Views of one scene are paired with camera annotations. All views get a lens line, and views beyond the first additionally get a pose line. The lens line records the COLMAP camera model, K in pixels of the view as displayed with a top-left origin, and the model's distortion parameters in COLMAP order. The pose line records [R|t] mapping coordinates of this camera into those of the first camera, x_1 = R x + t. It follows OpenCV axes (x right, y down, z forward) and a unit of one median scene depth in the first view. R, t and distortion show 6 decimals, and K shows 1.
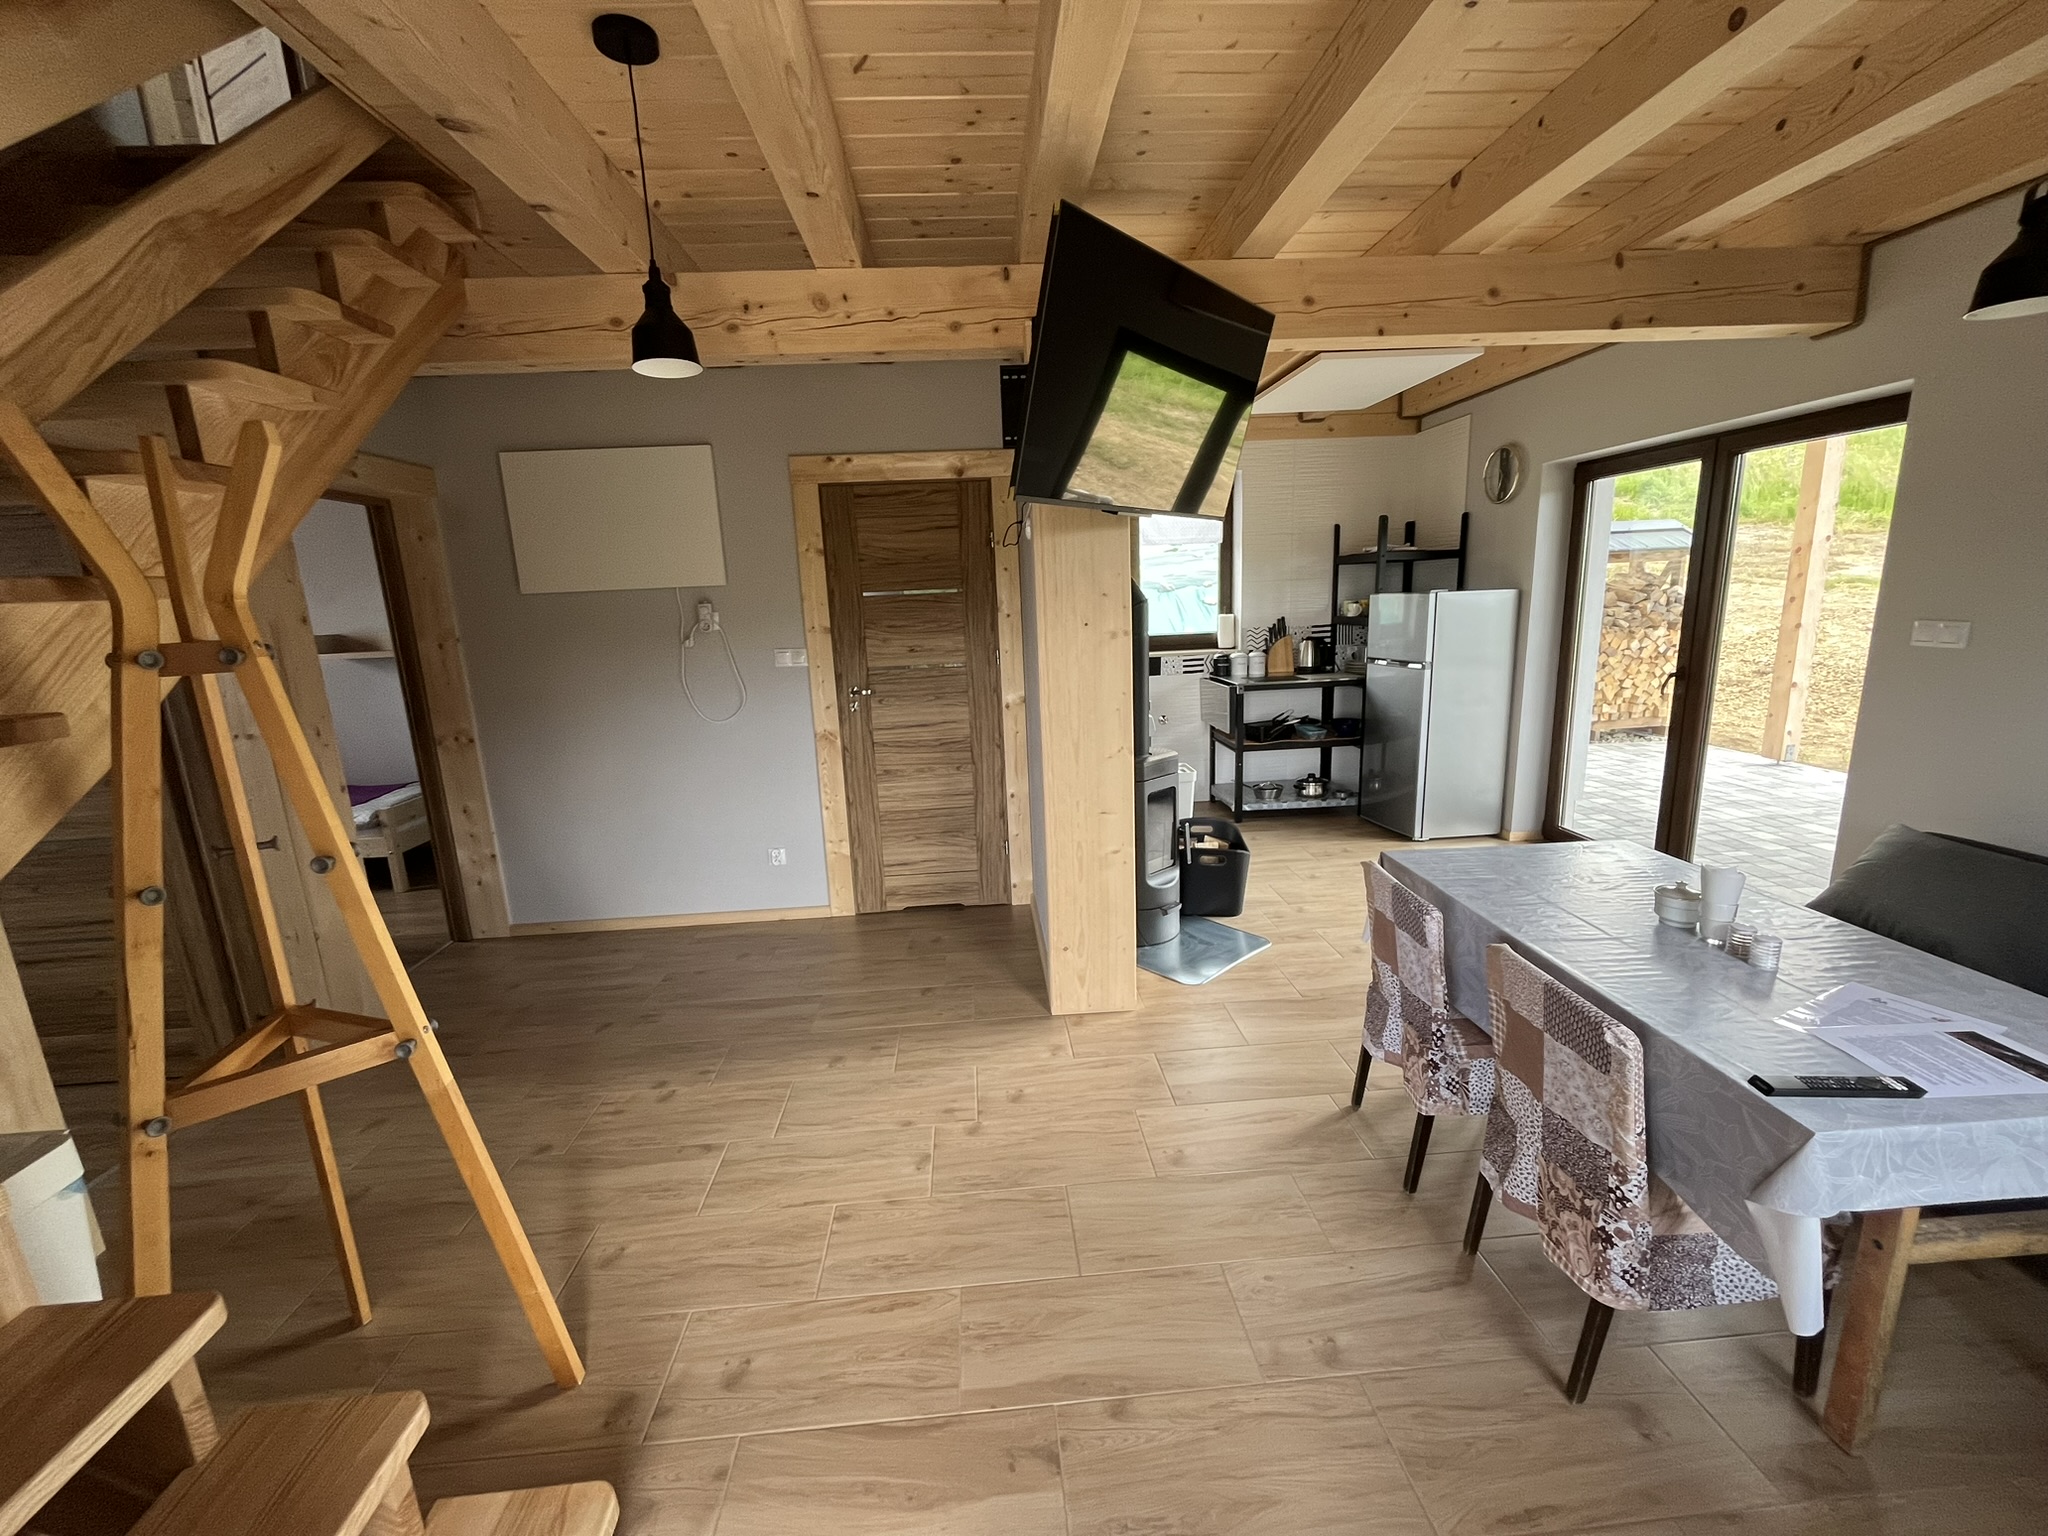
lens RADIAL K [[832.3, 0, 1016.9], [0, 832.3, 770.6], [0, 0, 1]] dist [-0.004227, 0.000297]
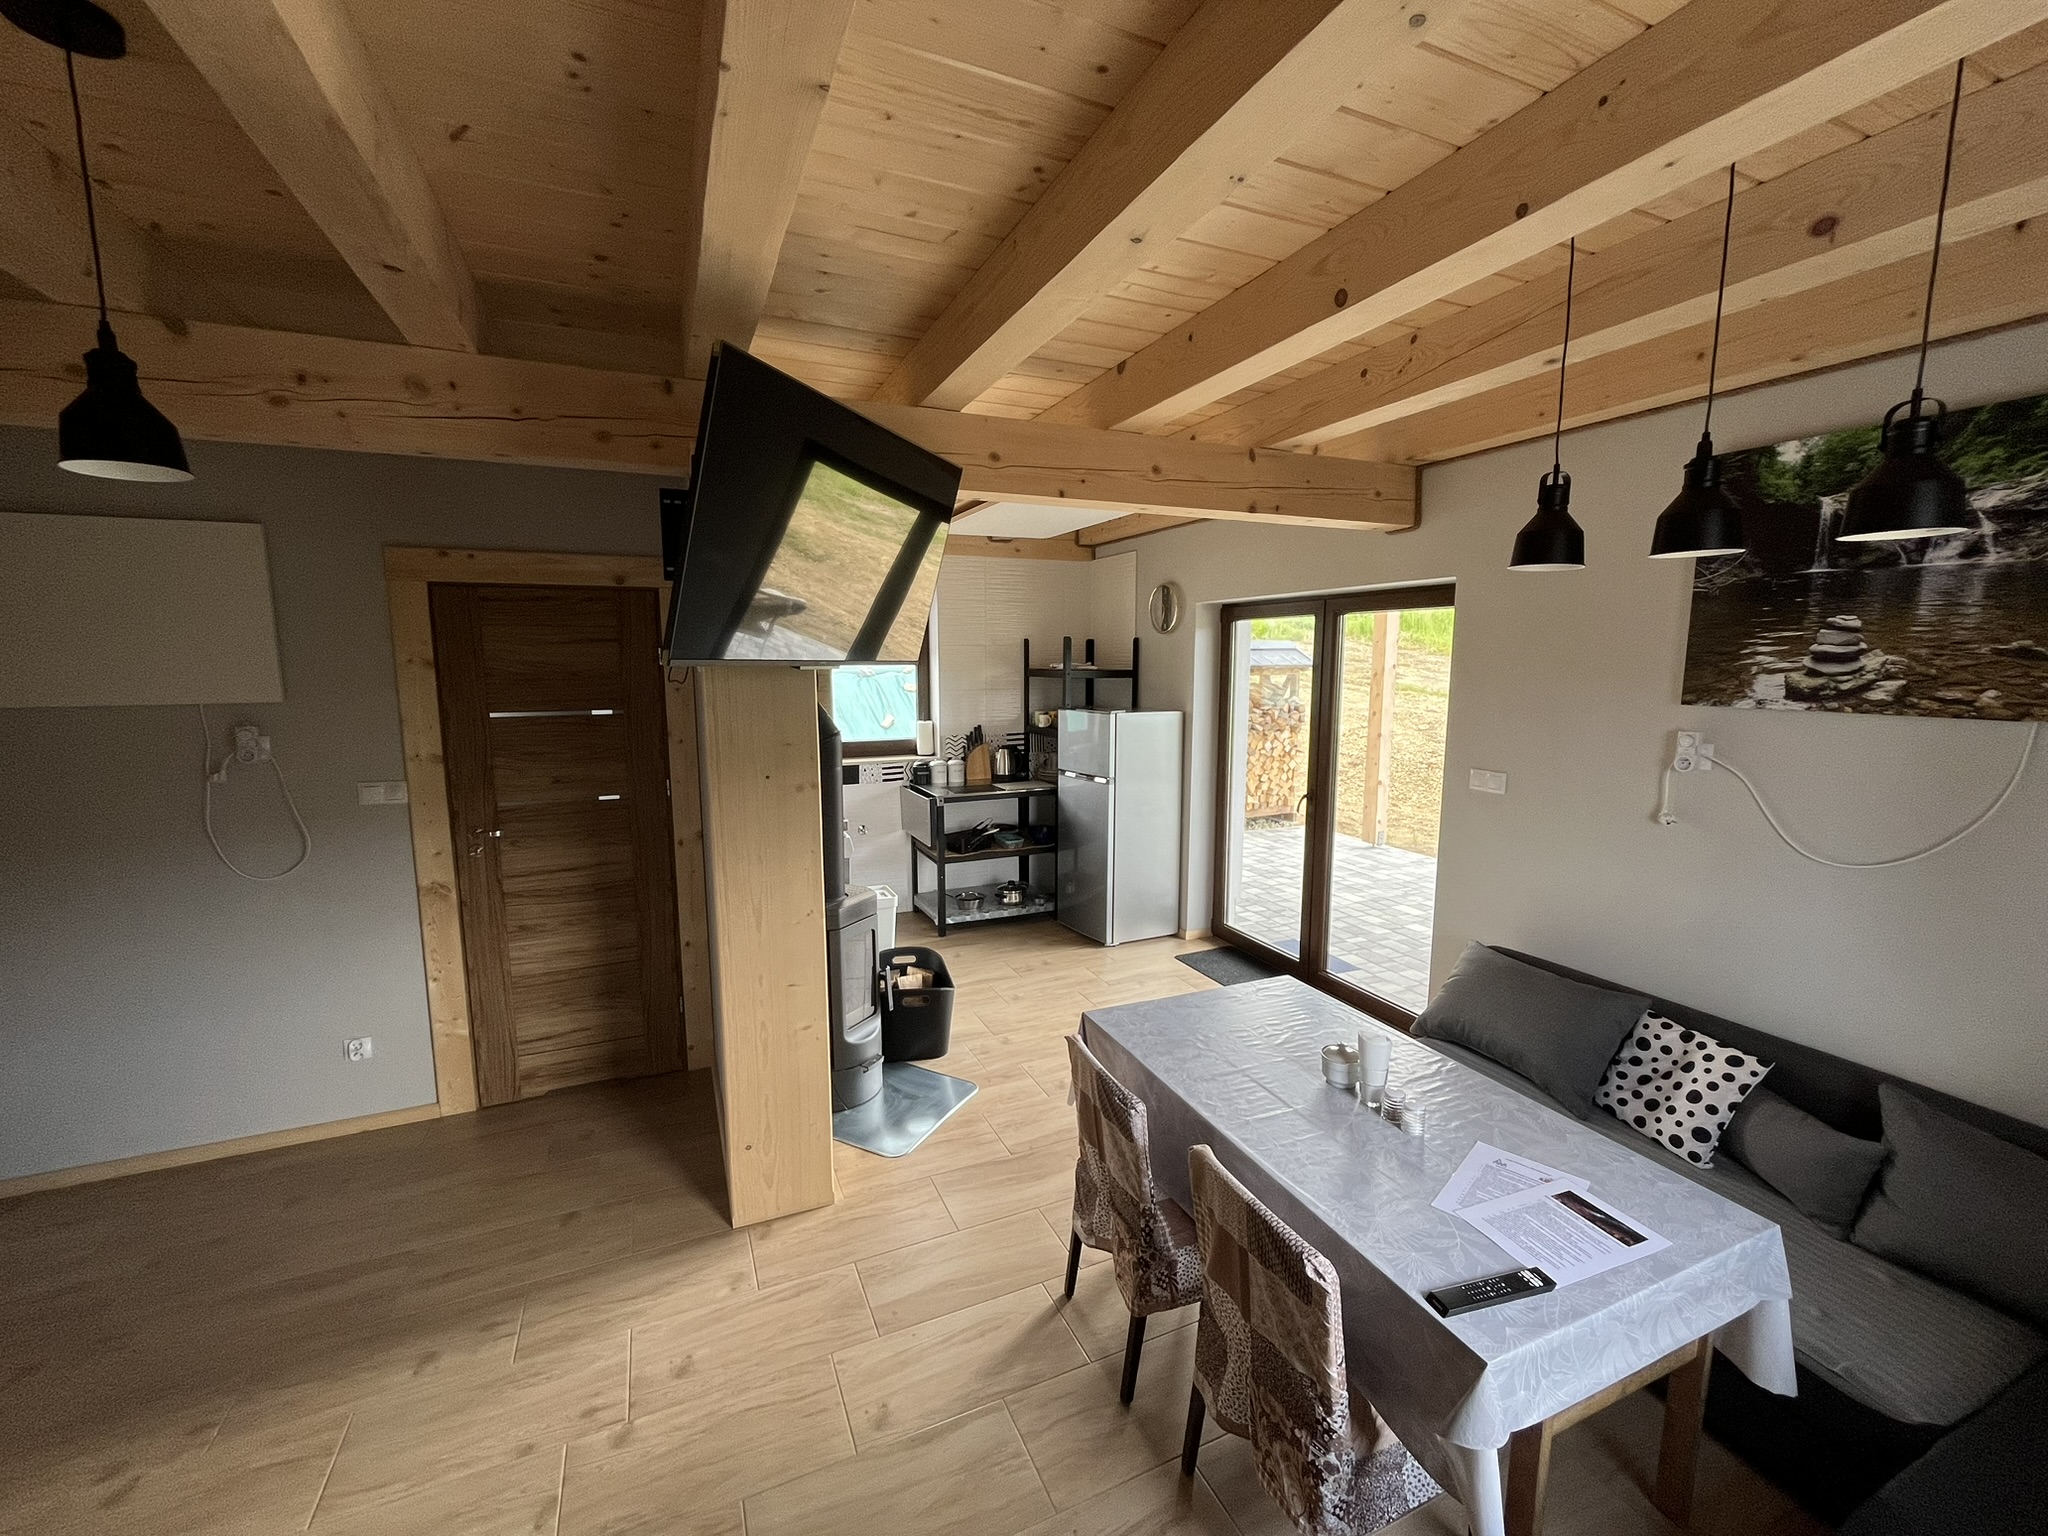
lens RADIAL K [[832.3, 0, 1021.9], [0, 832.3, 766.6], [0, 0, 1]] dist [-0.004227, 0.000297]
pose [[0.937033, -0.004628, 0.349211, 0.026018], [0.034140, 0.996337, -0.078403, -0.102718], [-0.347569, 0.085388, 0.933759, 0.072963]]
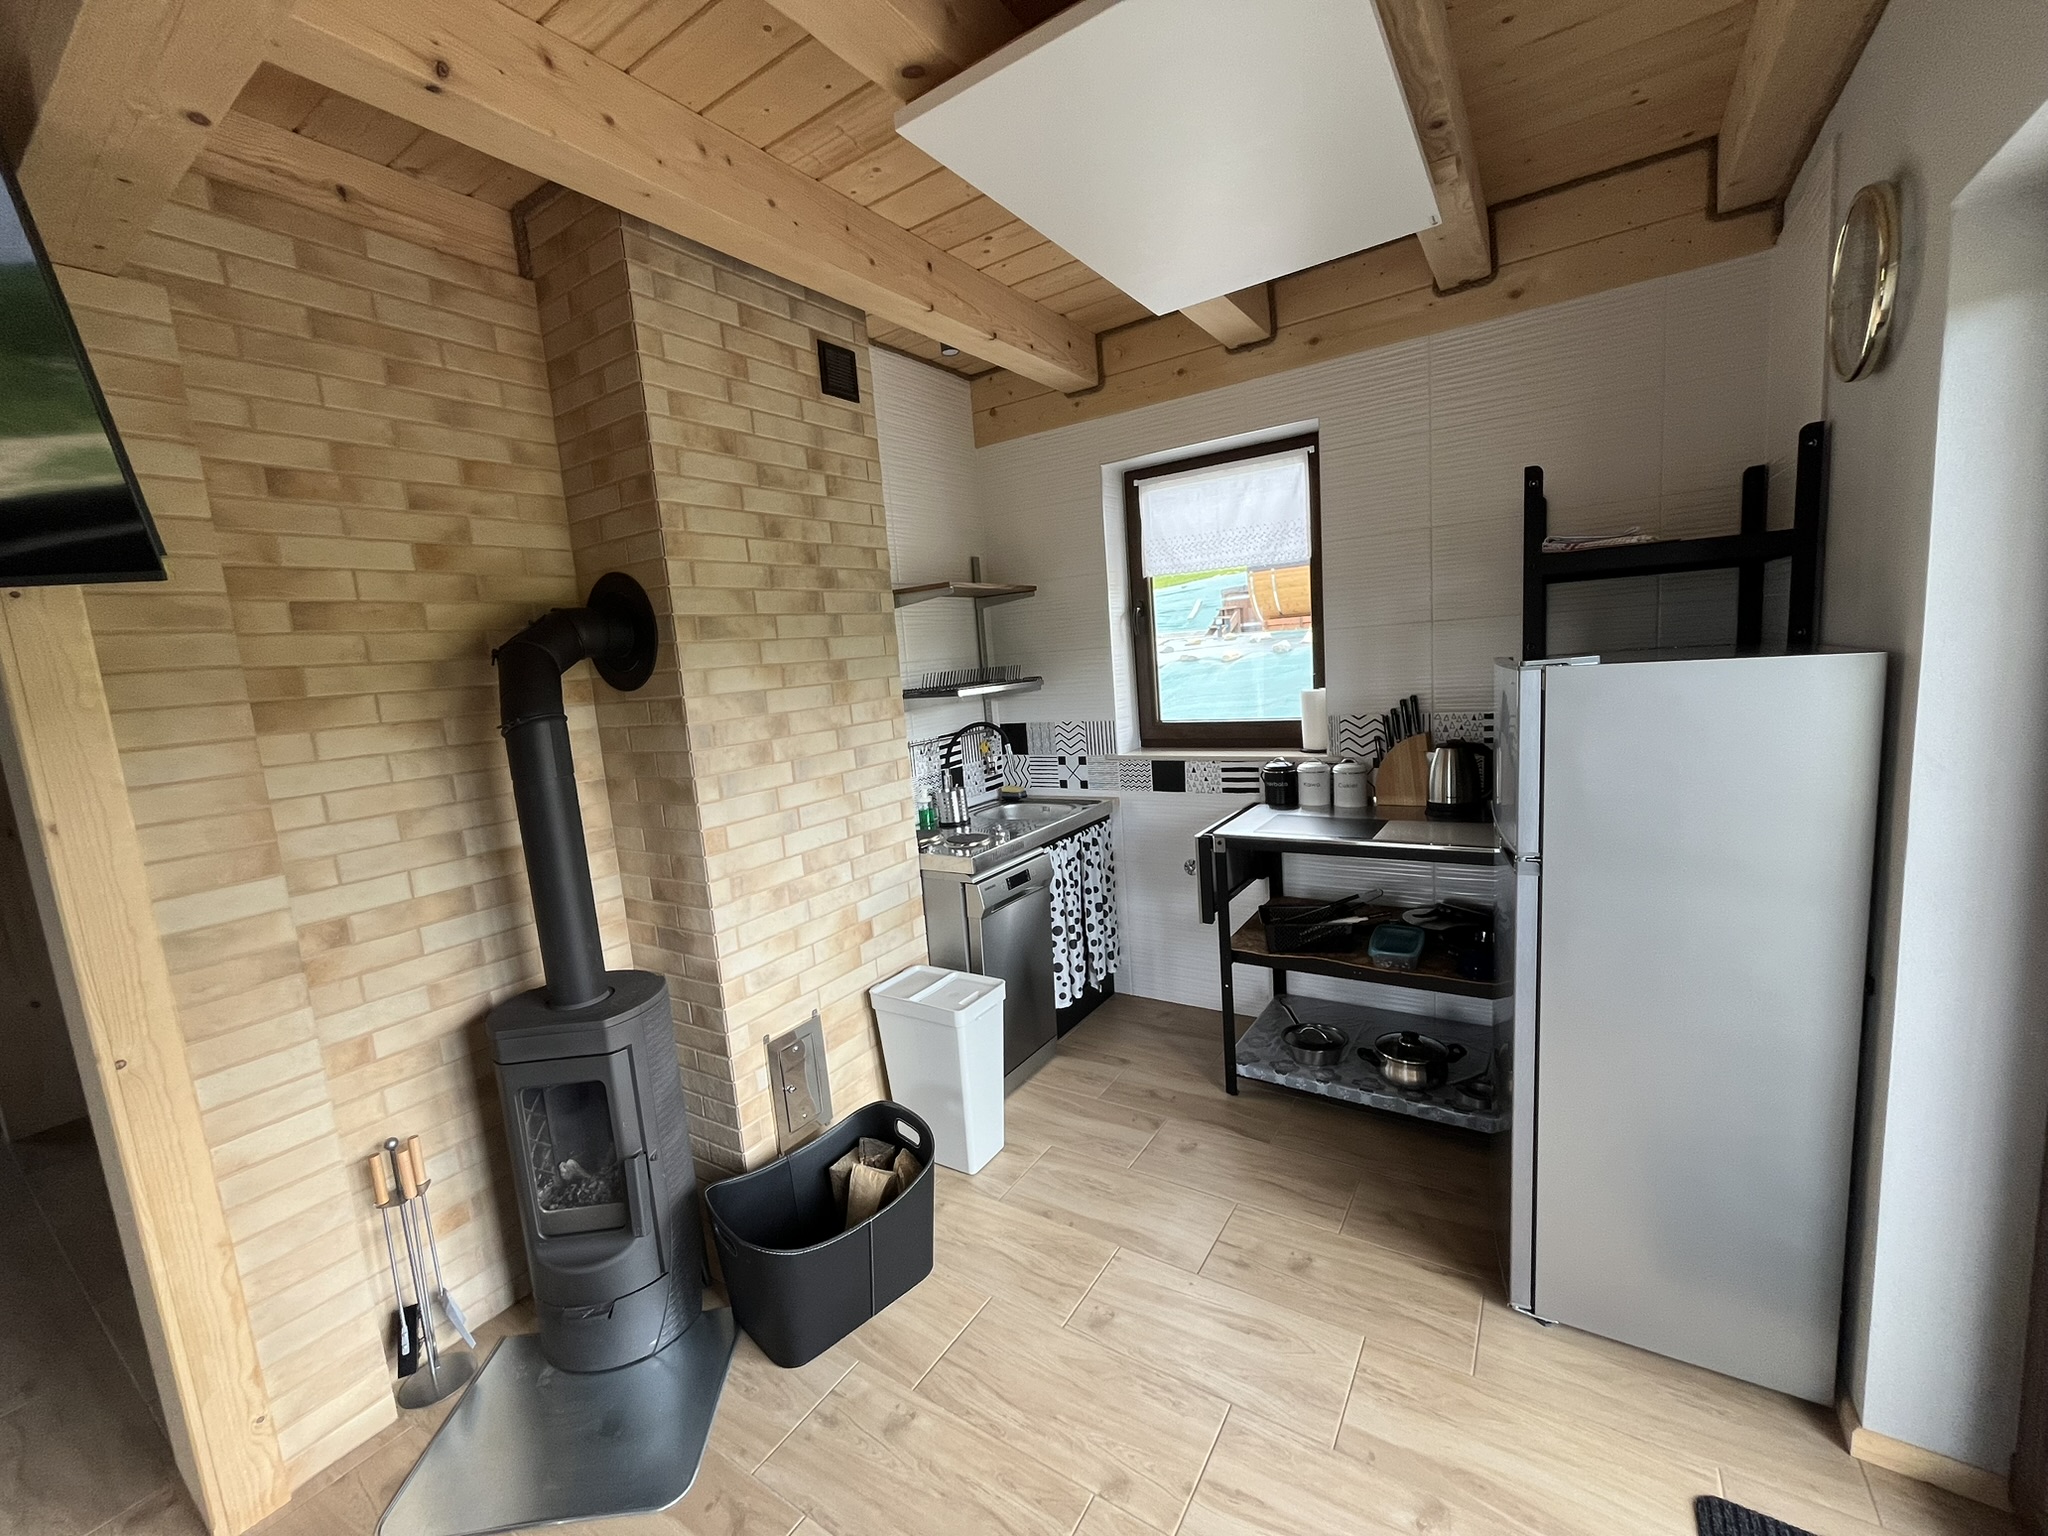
lens RADIAL K [[832.3, 0, 1022.0], [0, 832.3, 764.6], [0, 0, 1]] dist [-0.004227, 0.000297]
pose [[0.798499, 0.065994, -0.598368, 0.841654], [-0.087145, 0.996175, -0.006423, -0.233902], [0.595655, 0.057274, 0.801196, 0.909340]]
